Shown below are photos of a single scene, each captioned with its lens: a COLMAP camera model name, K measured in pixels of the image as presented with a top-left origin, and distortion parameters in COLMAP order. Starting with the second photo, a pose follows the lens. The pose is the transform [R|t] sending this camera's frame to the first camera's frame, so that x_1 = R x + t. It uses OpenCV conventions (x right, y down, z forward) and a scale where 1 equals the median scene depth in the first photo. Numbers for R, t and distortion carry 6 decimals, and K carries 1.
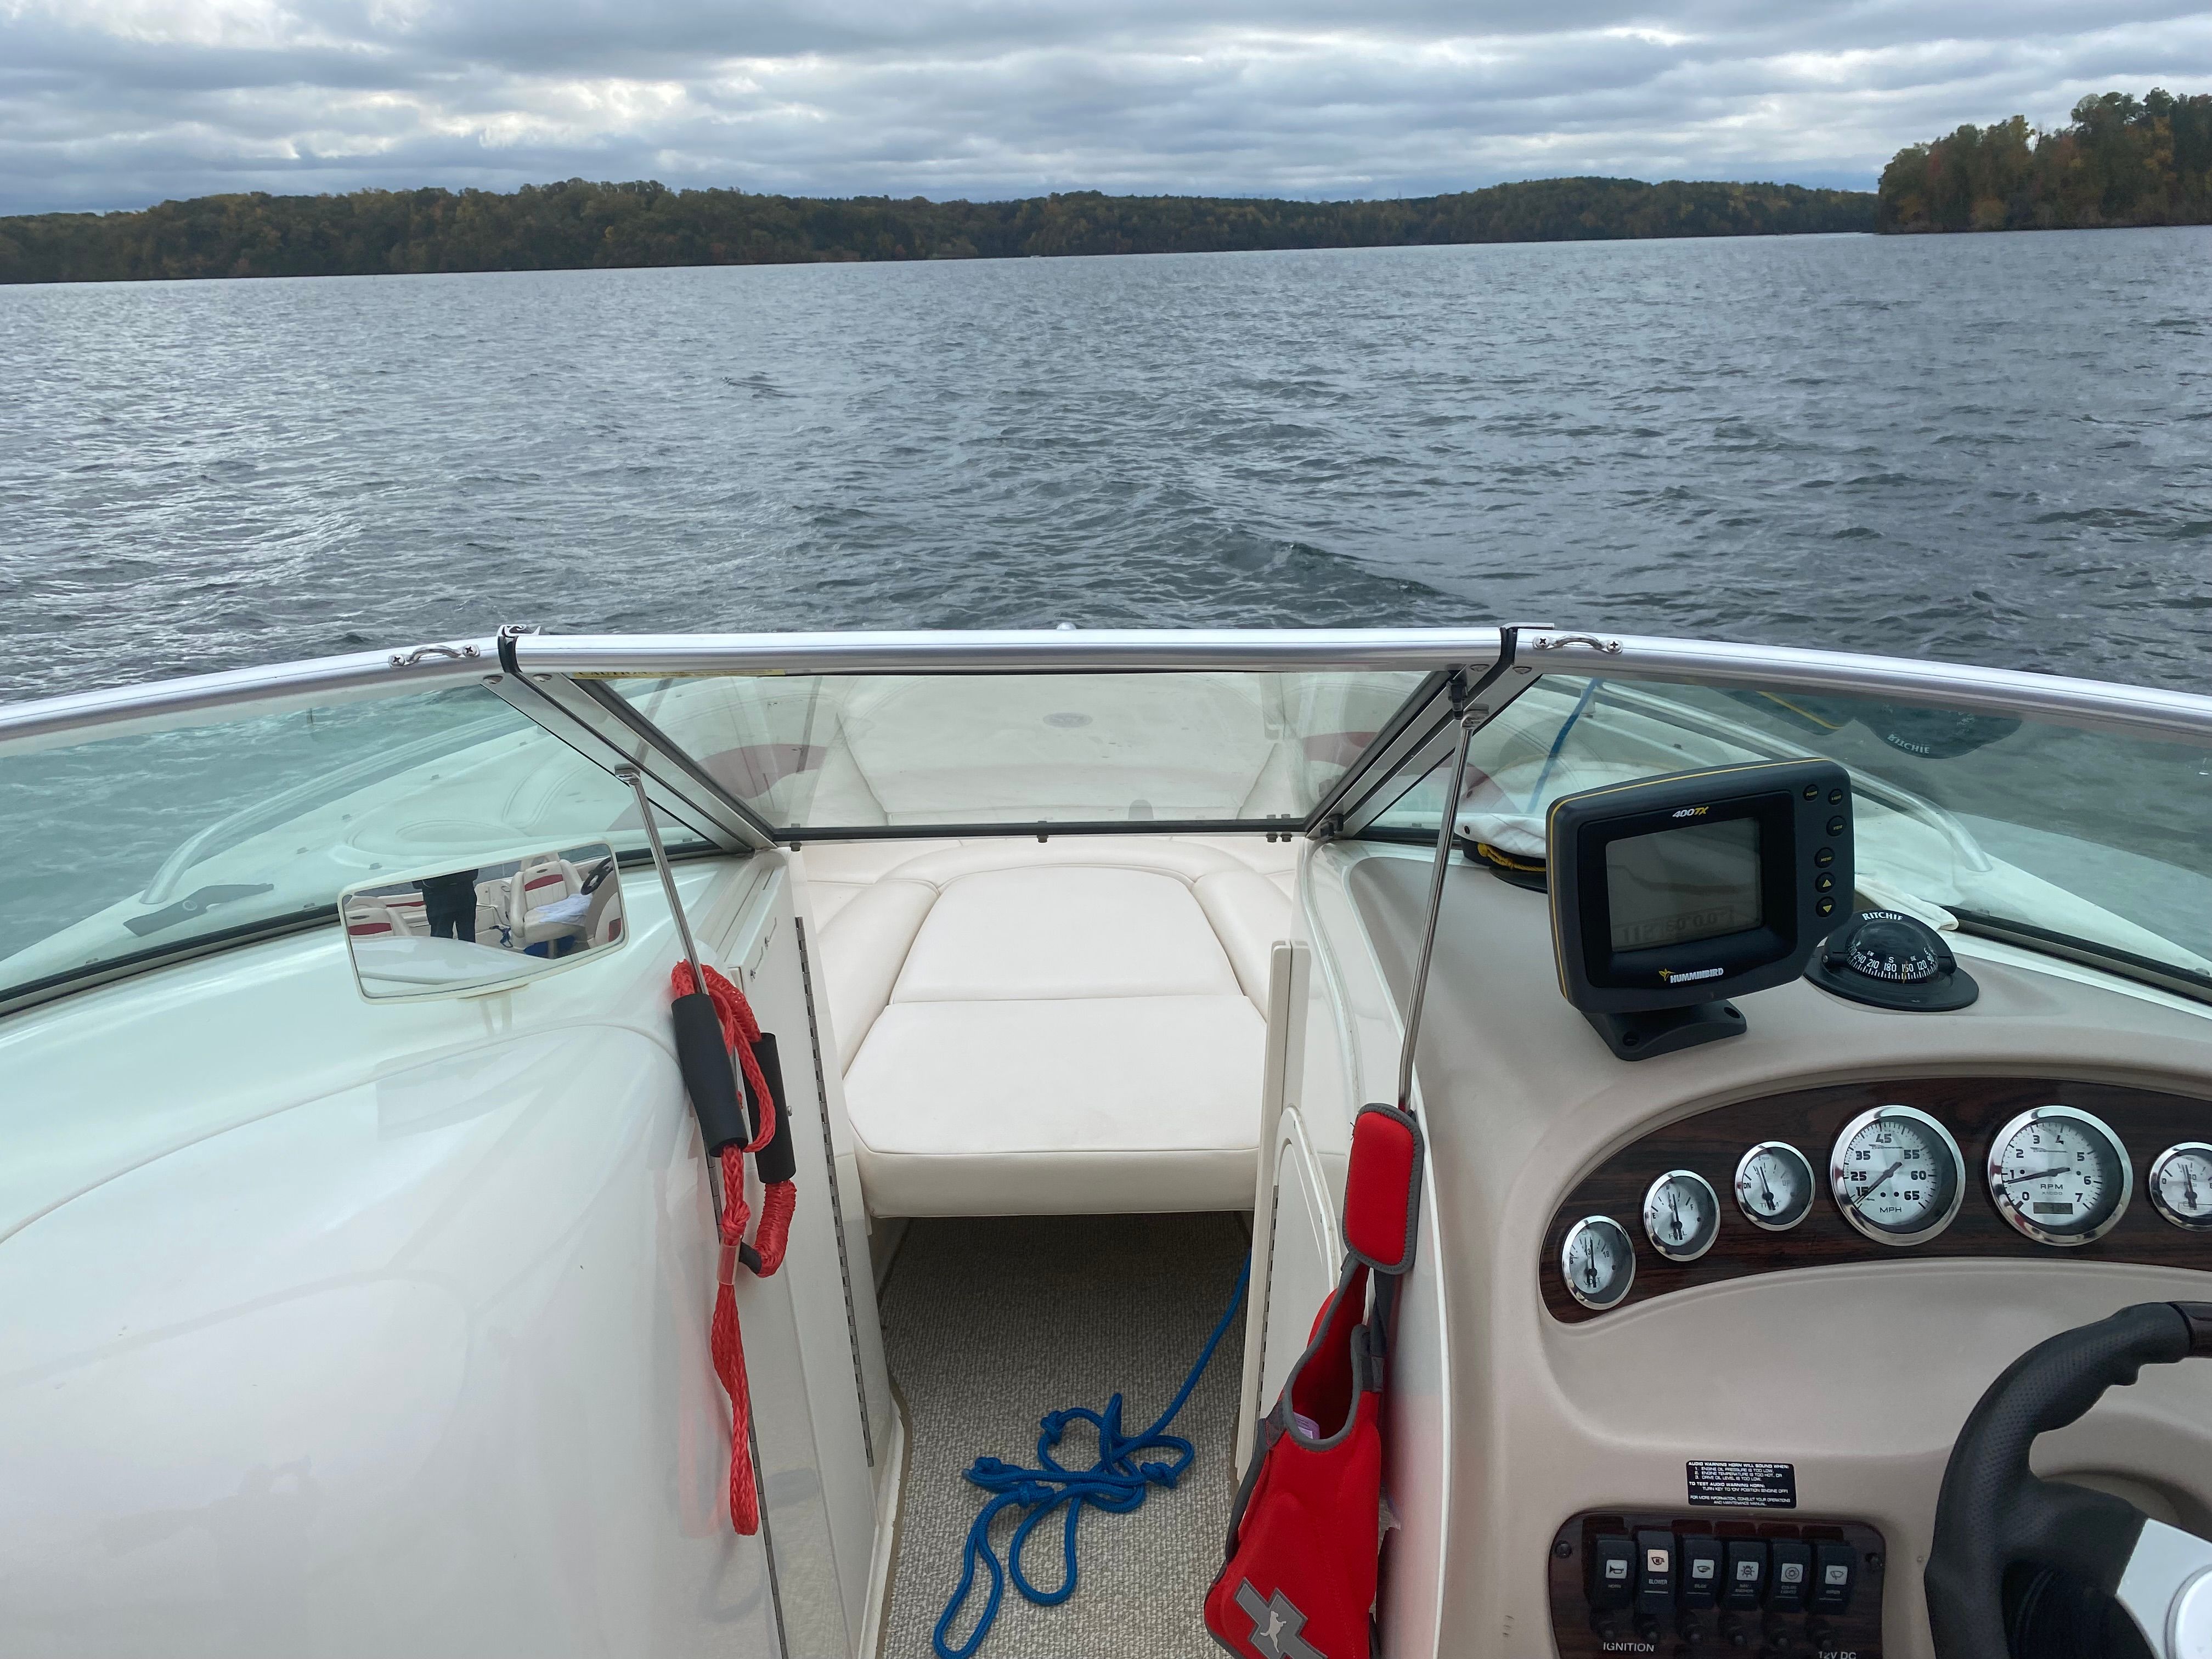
lens RADIAL K [[1701.8, 0, 1062.2], [0, 1701.8, 839.1], [0, 0, 1]] dist [0.036035, -0.029938]
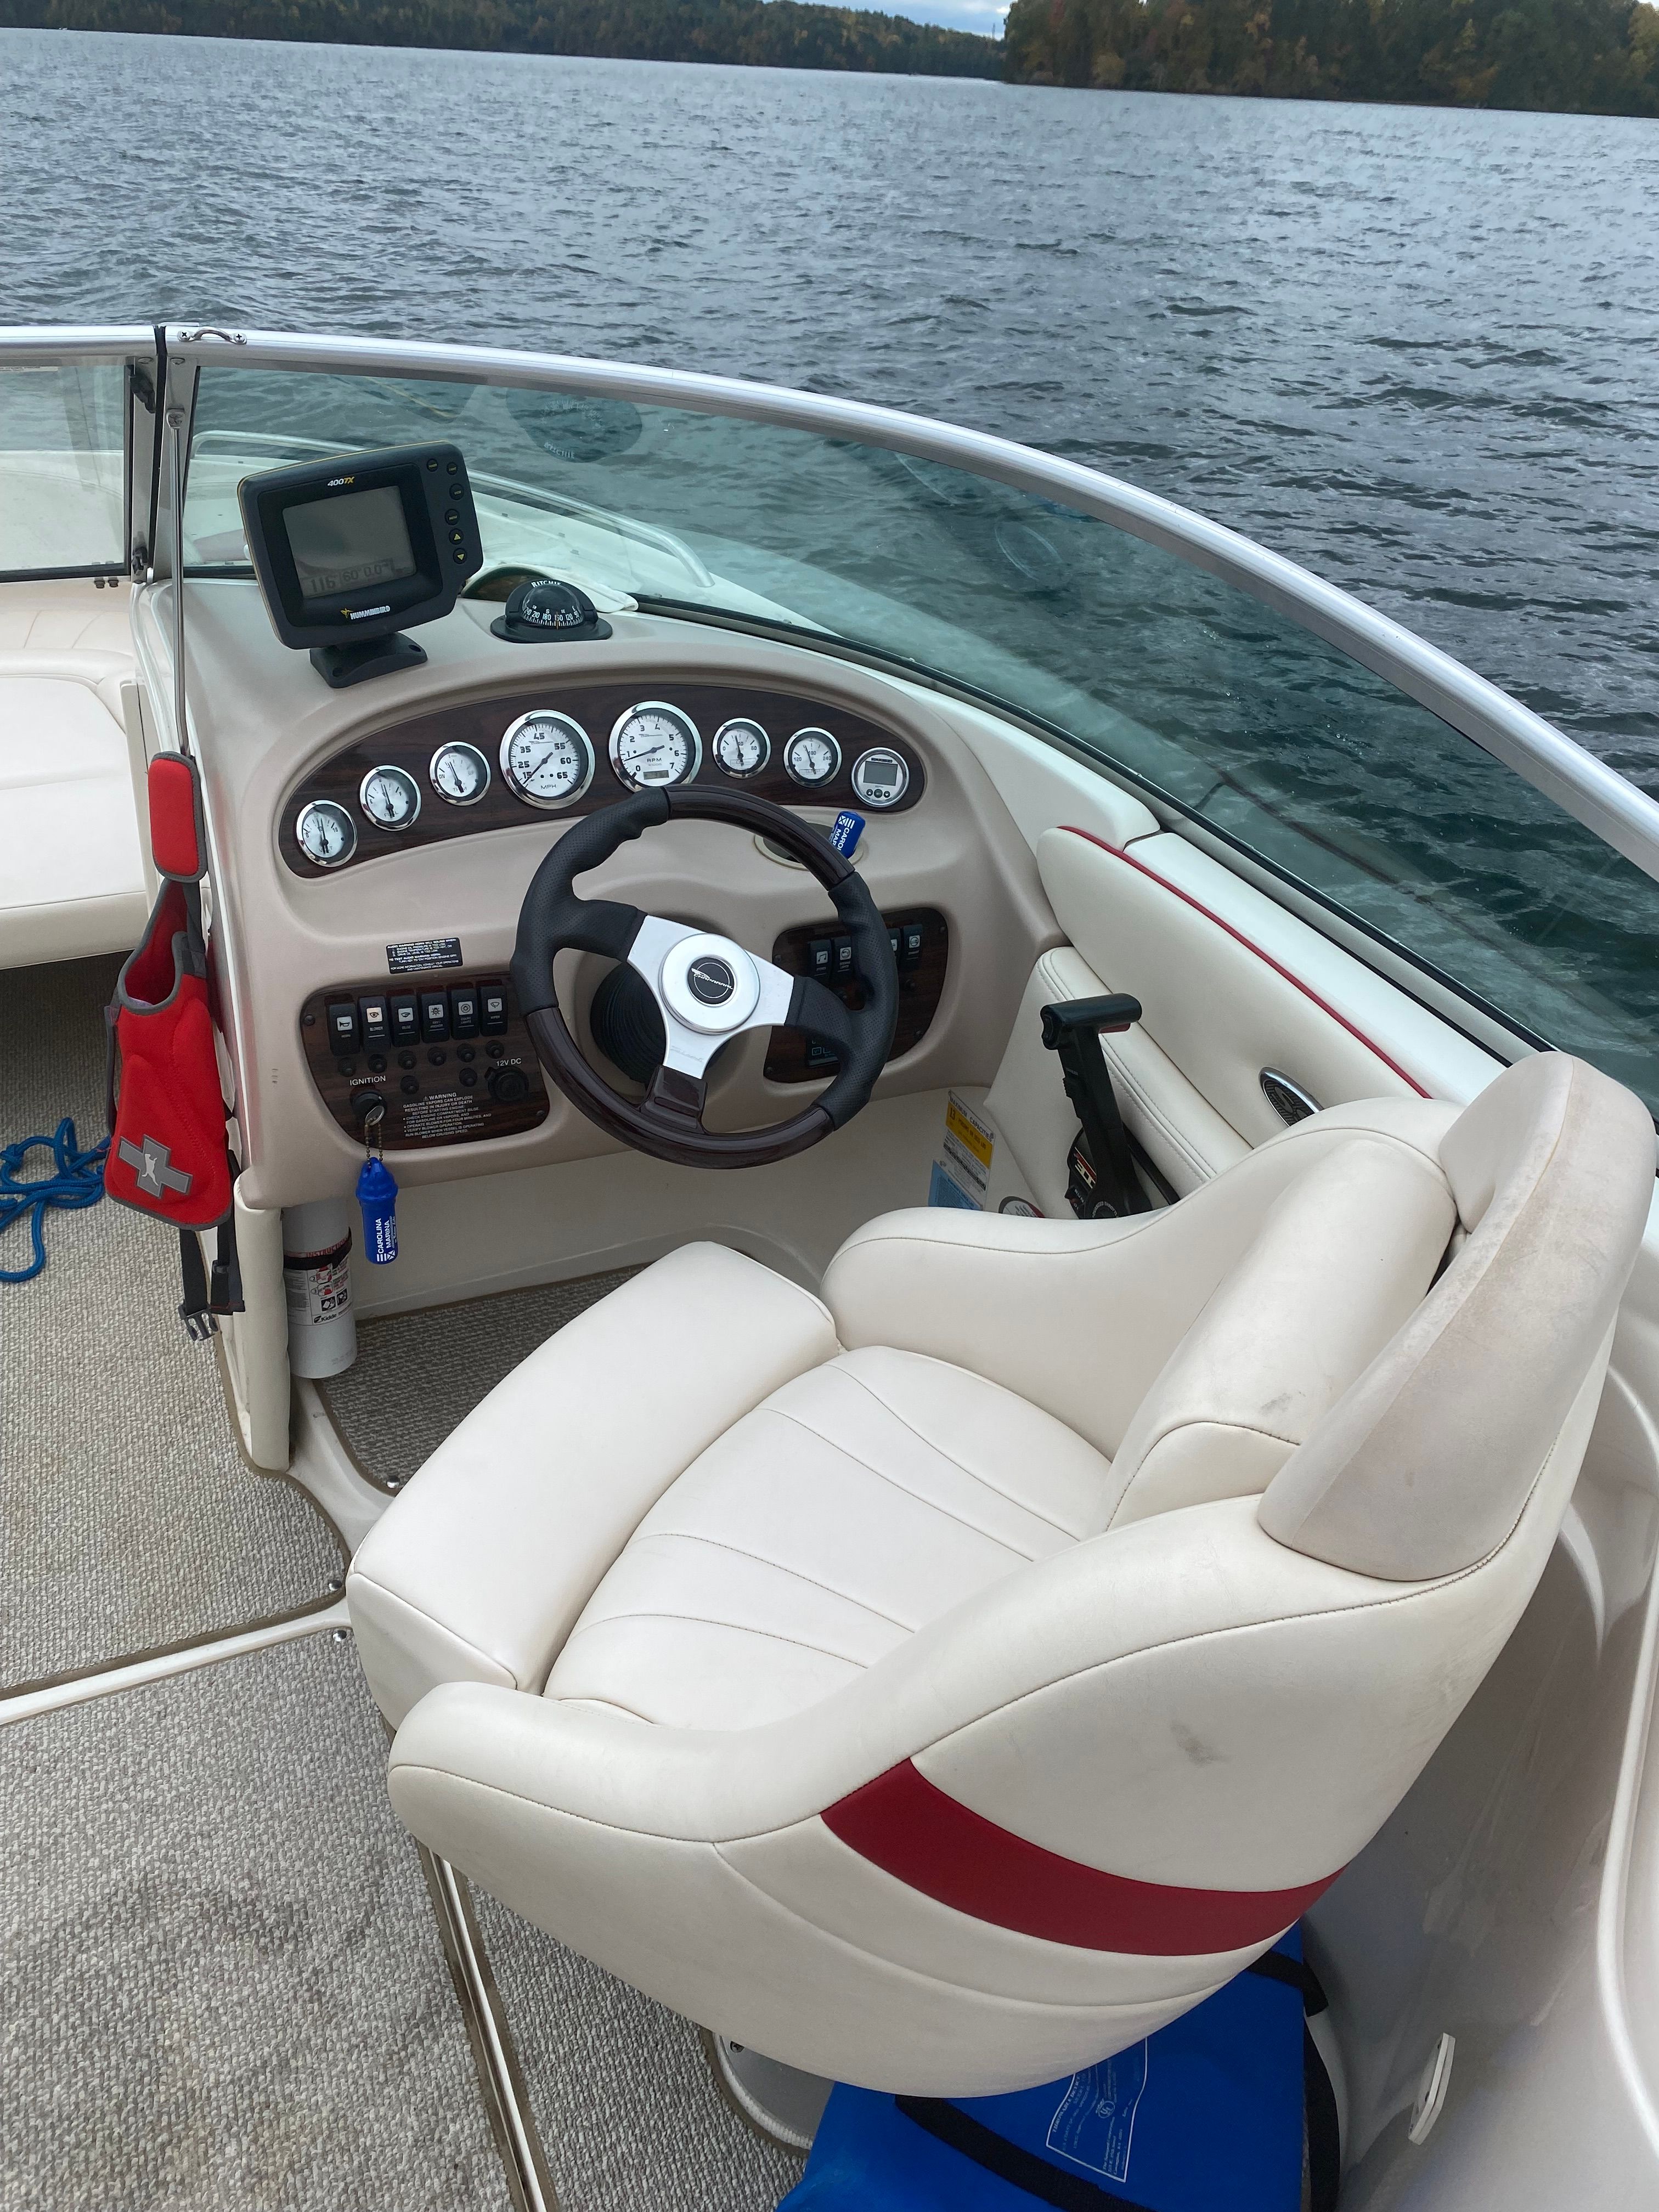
lens RADIAL K [[1701.8, 0, 831.0], [0, 1701.8, 1100.5], [0, 0, 1]] dist [0.036035, -0.029938]
pose [[0.909649, -0.169001, 0.379444, 0.116344], [0.080238, 0.967777, 0.238681, 0.148814], [-0.407555, -0.186670, 0.893898, -0.400341]]
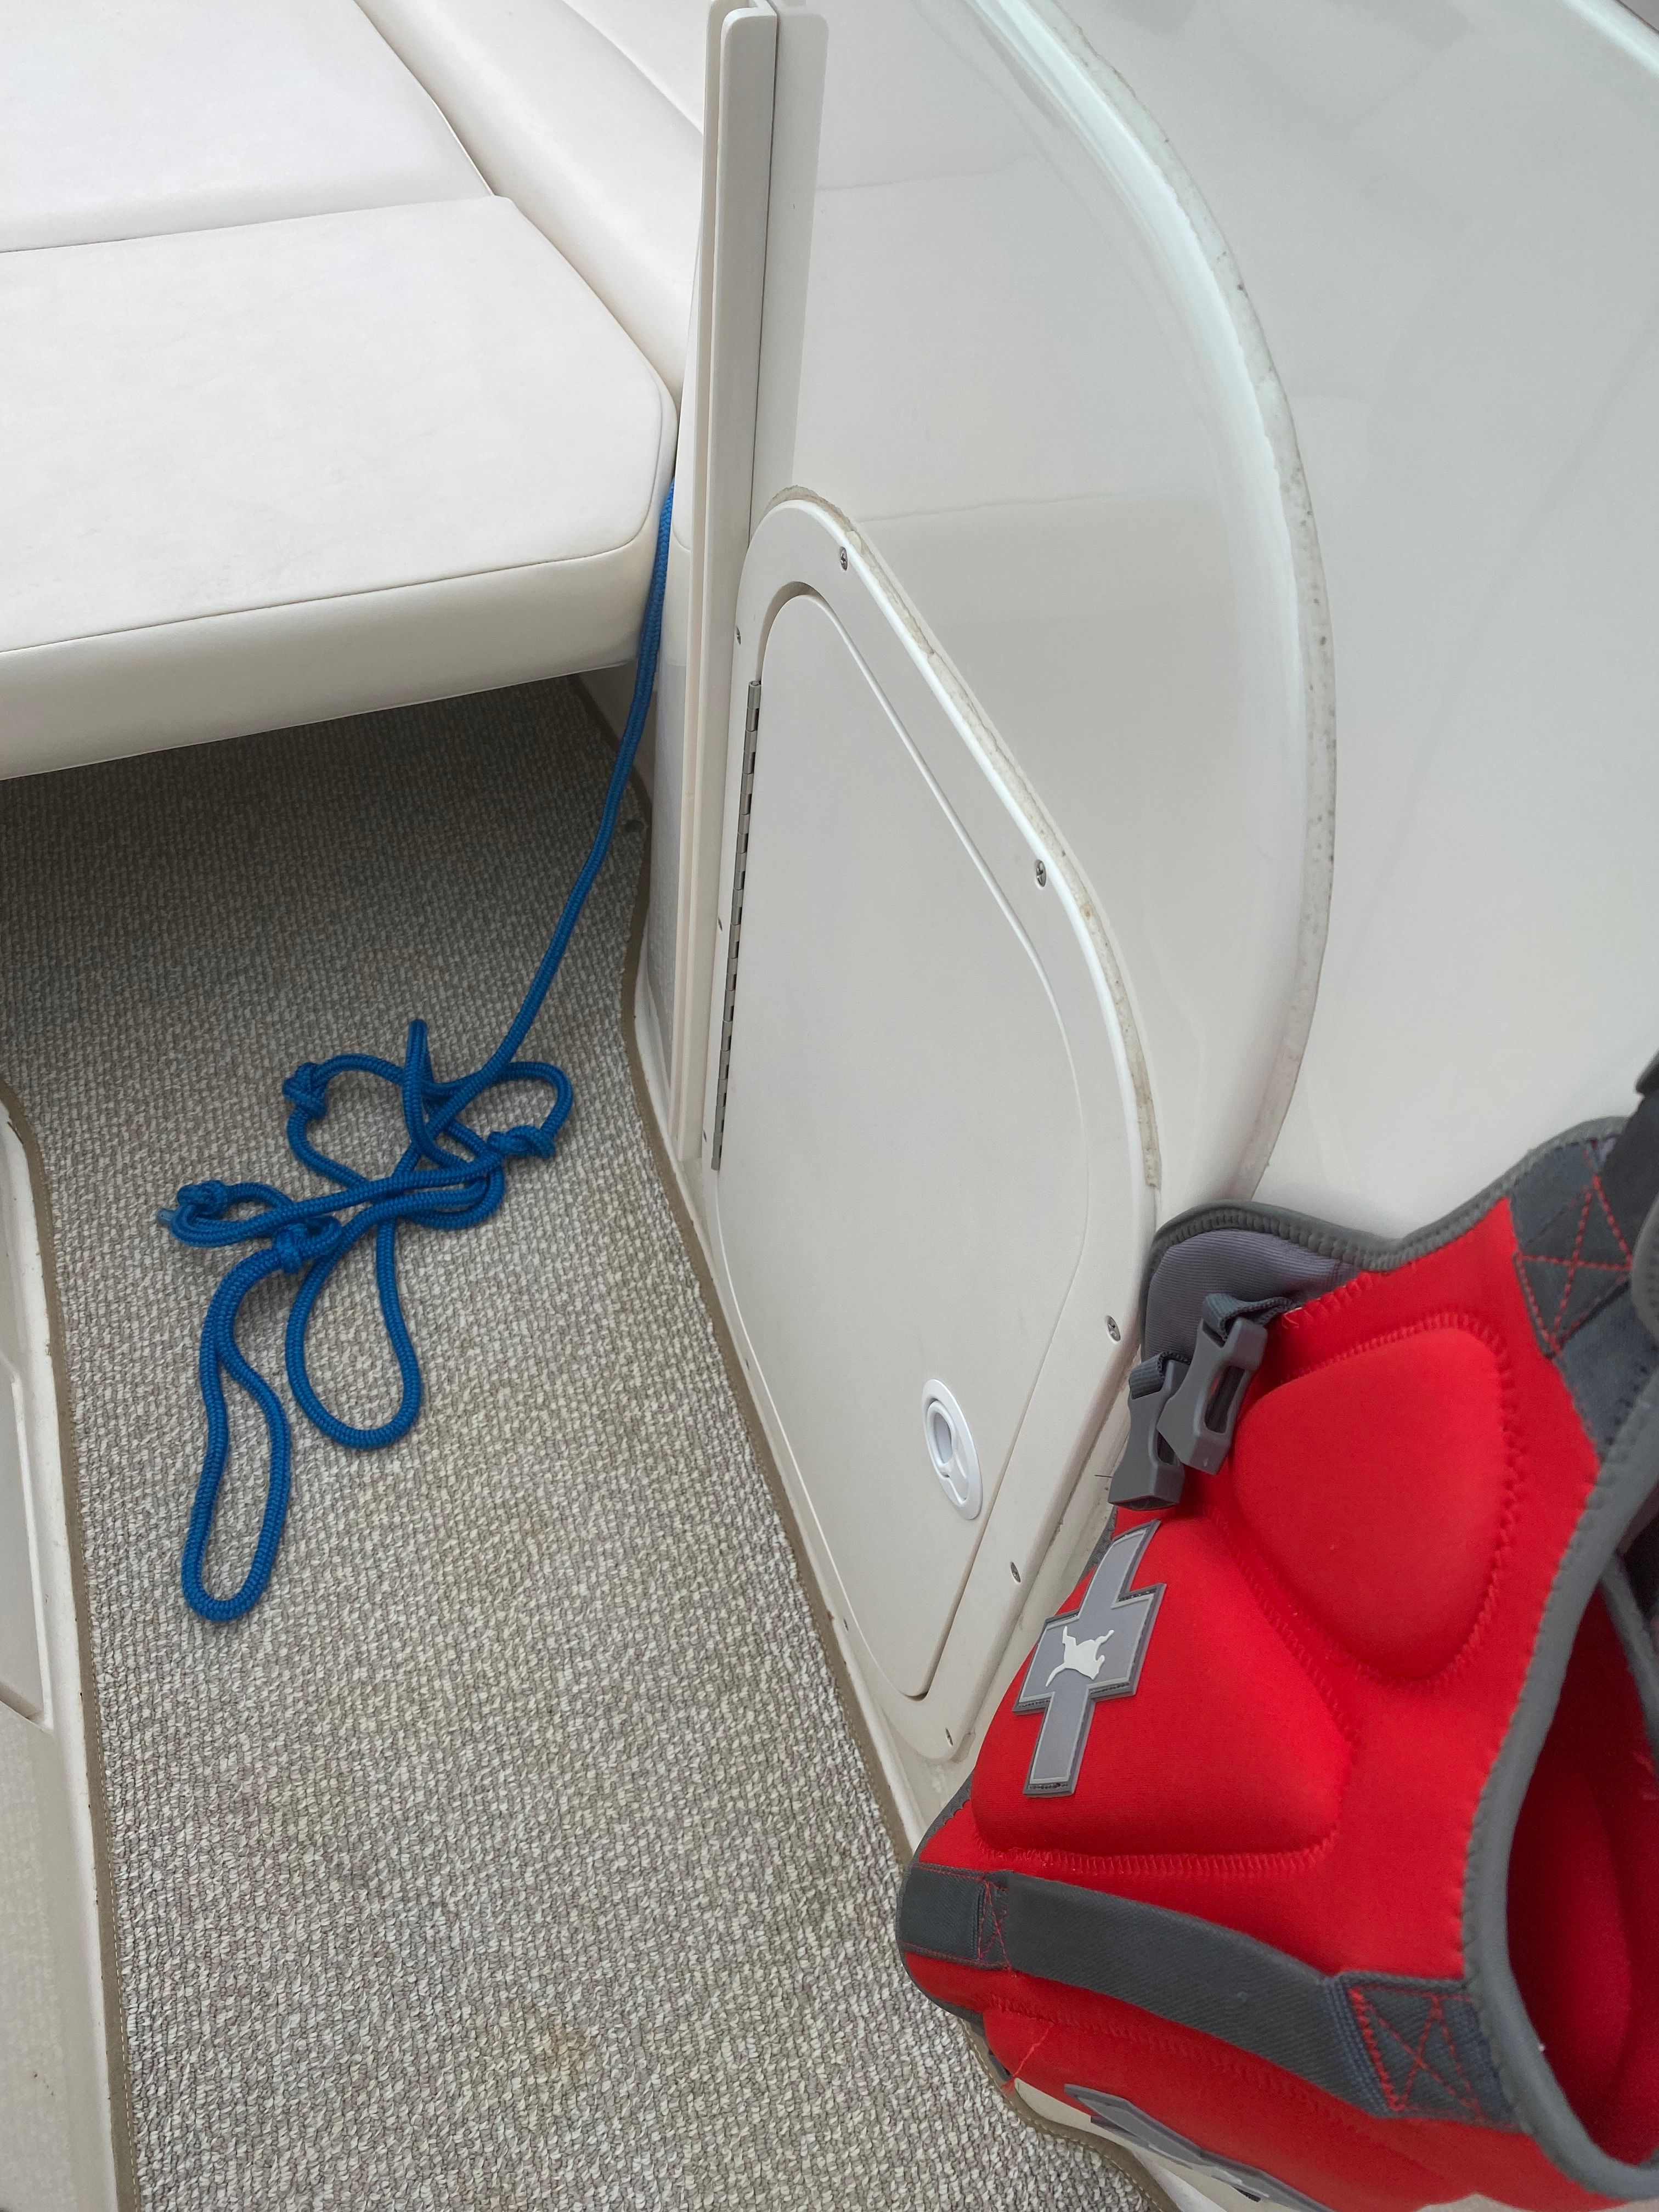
lens RADIAL K [[1701.8, 0, 832.7], [0, 1701.8, 1097.9], [0, 0, 1]] dist [0.036035, -0.029938]
pose [[0.937991, -0.242548, 0.247675, 0.030469], [0.065880, 0.826165, 0.559563, 0.088765], [-0.340341, -0.508549, 0.790915, 0.915943]]
